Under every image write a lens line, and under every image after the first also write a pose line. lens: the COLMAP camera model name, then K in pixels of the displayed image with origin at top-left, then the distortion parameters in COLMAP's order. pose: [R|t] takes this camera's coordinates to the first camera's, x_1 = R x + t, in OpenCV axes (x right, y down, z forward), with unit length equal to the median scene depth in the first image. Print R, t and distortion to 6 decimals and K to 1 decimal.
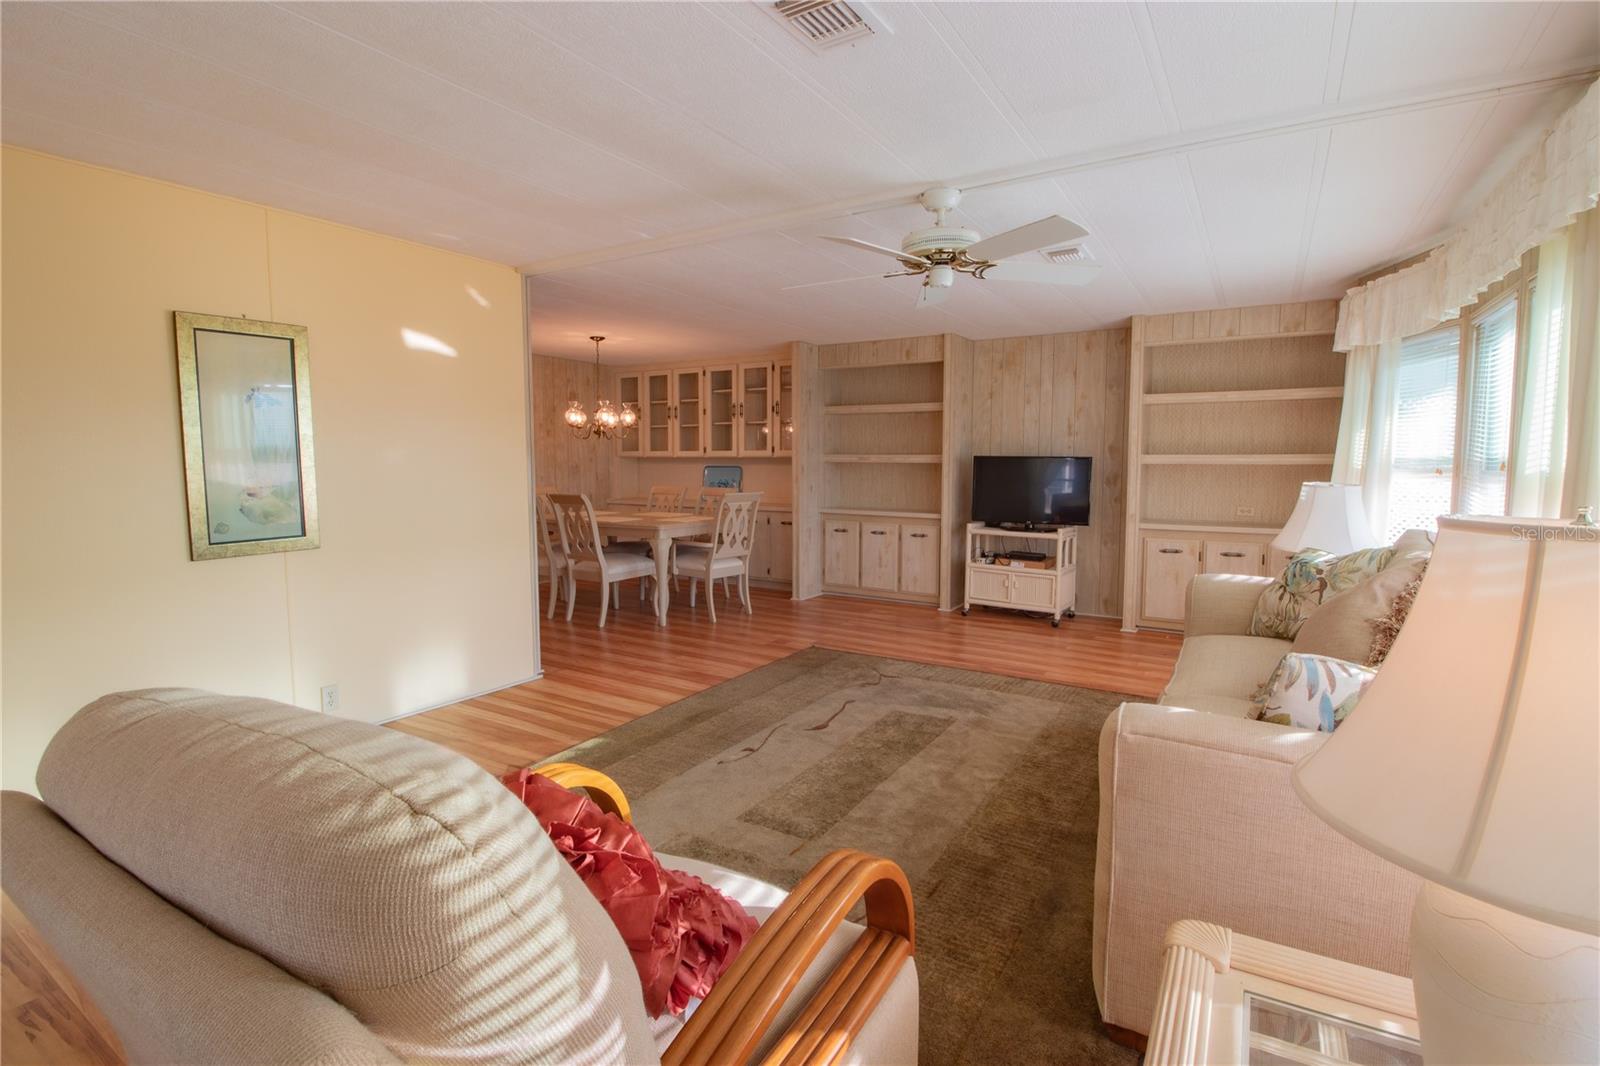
lens RADIAL K [[776.2, 0, 800.1], [0, 776.2, 522.7], [0, 0, 1]] dist [0.004939, -0.002376]
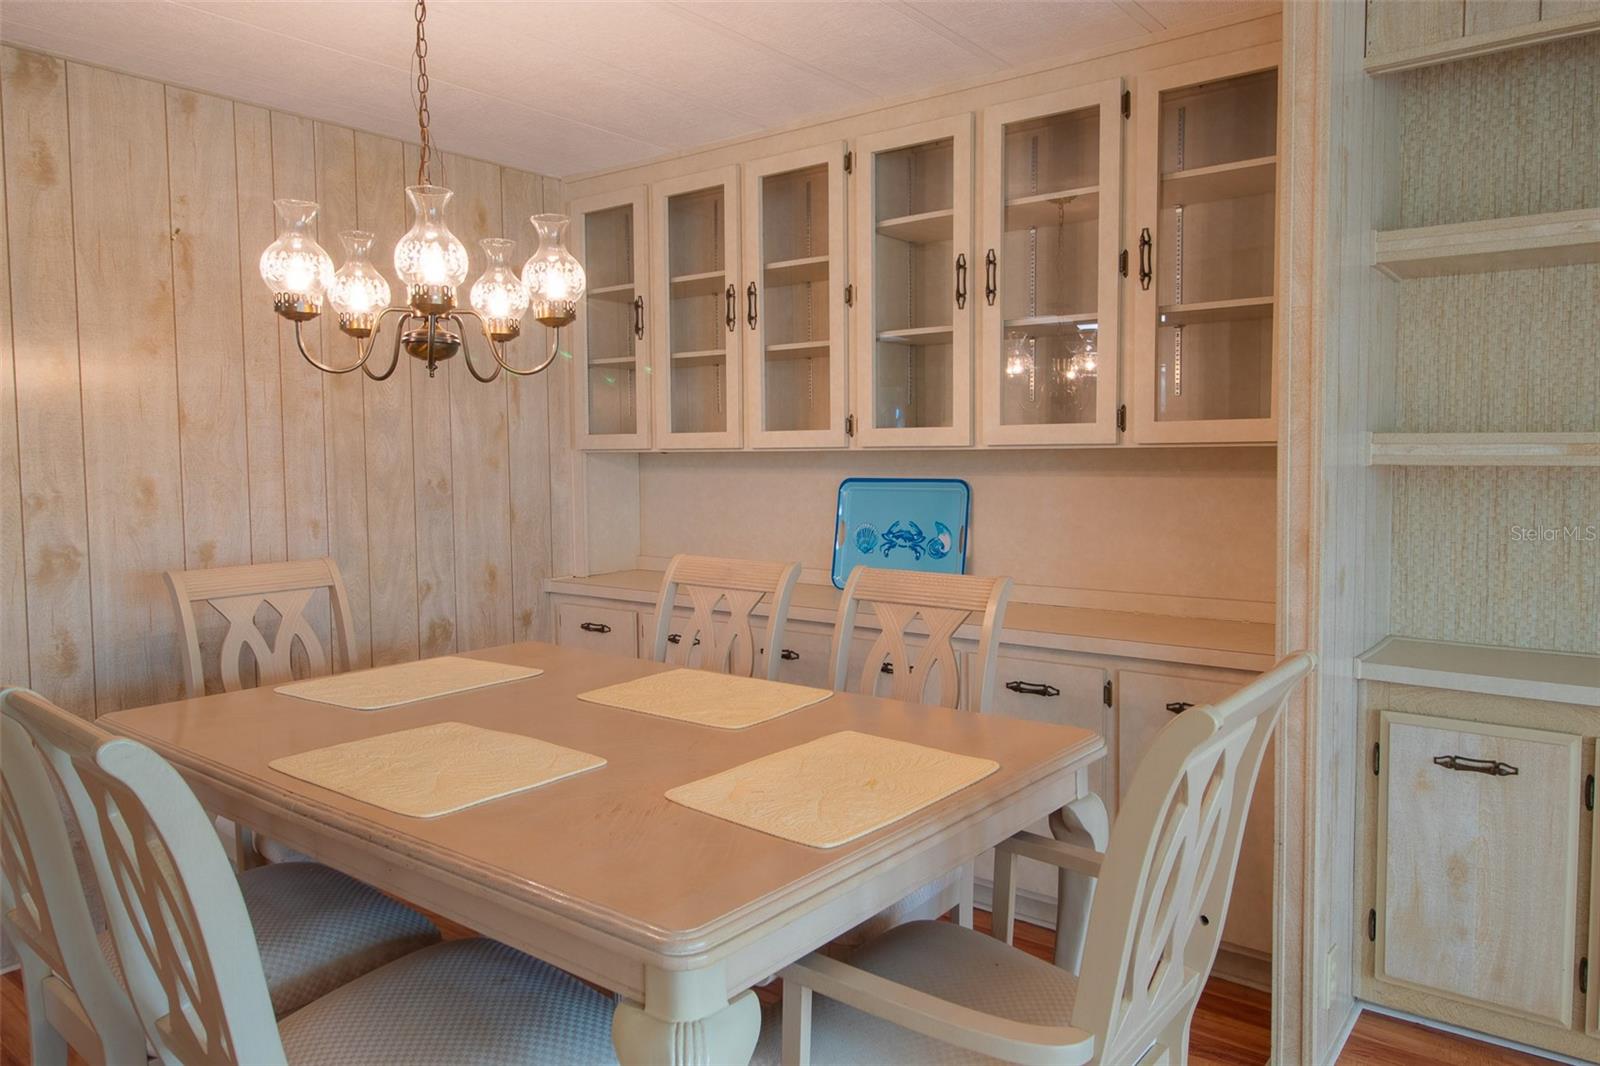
lens RADIAL K [[1089.4, 0, 806.5], [0, 1089.4, 527.5], [0, 0, 1]] dist [0.005795, -0.007503]
pose [[0.995728, -0.002747, -0.092295, -0.101190], [0.001403, 0.999892, -0.014624, -0.049153], [0.092325, 0.014432, 0.995624, 0.588699]]
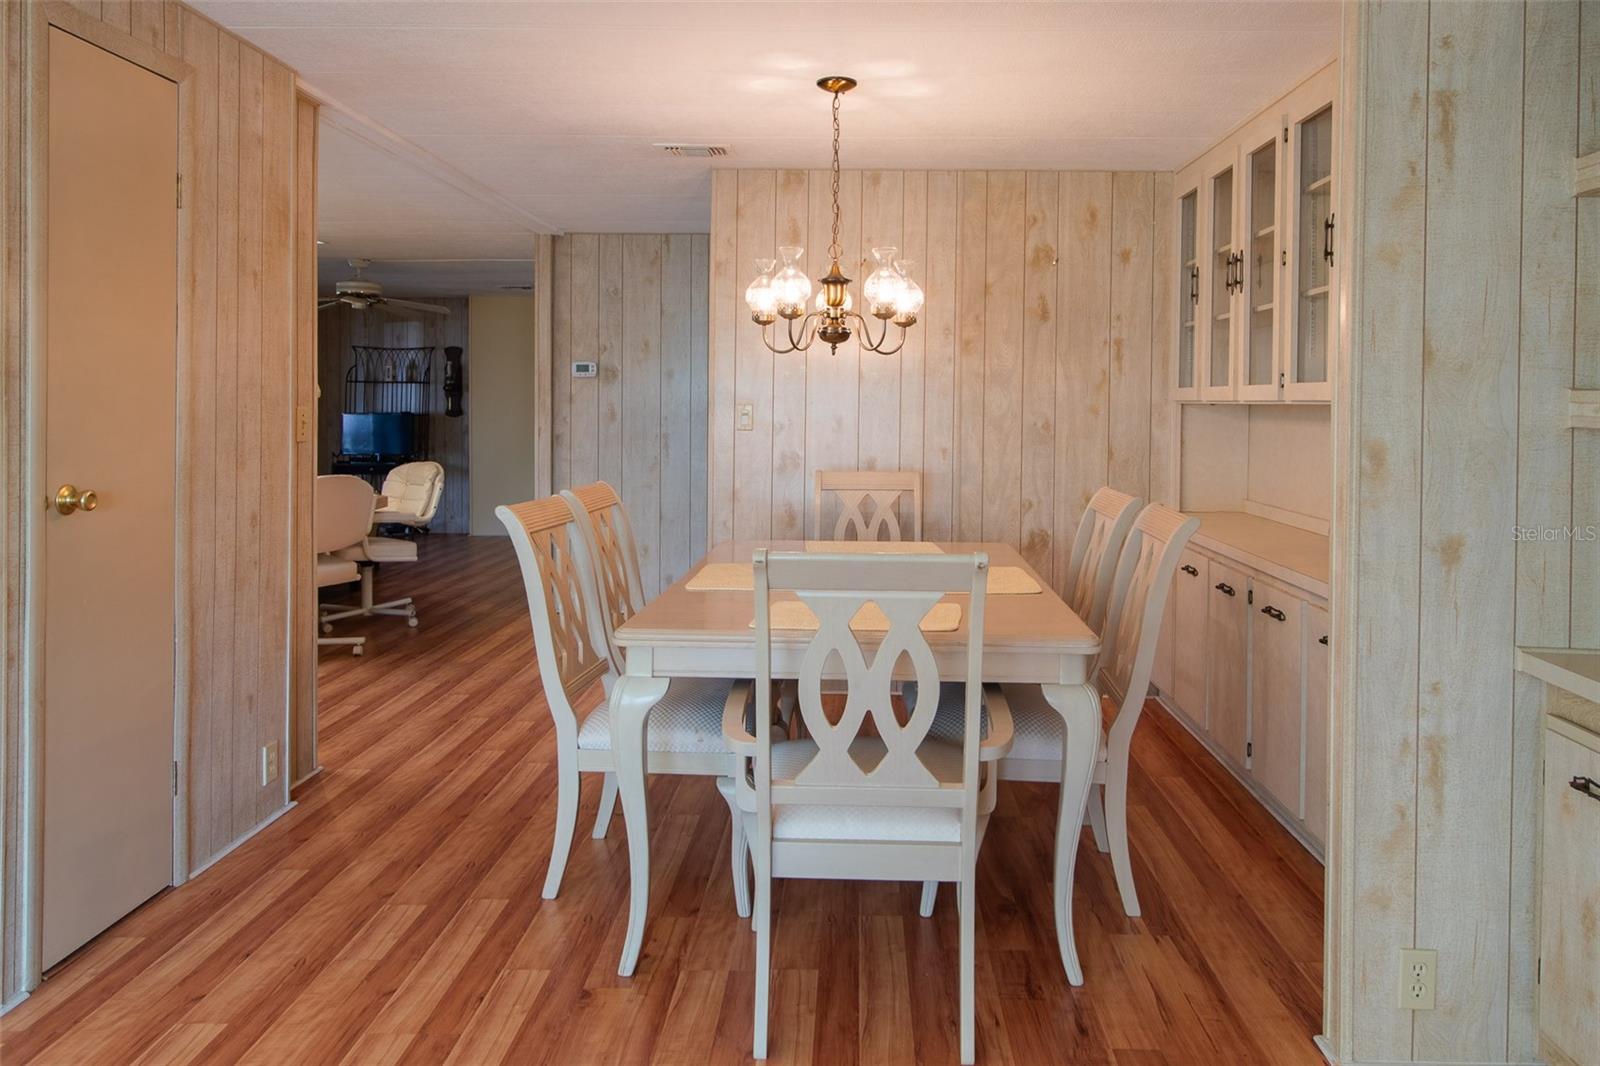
lens RADIAL K [[1089.4, 0, 808.4], [0, 1089.4, 425.2], [0, 0, 1]] dist [0.005795, -0.007503]
pose [[0.514709, 0.021523, -0.857095, 0.150801], [-0.079598, 0.996567, -0.022776, -0.050897], [0.853662, 0.079946, 0.514655, 0.615552]]
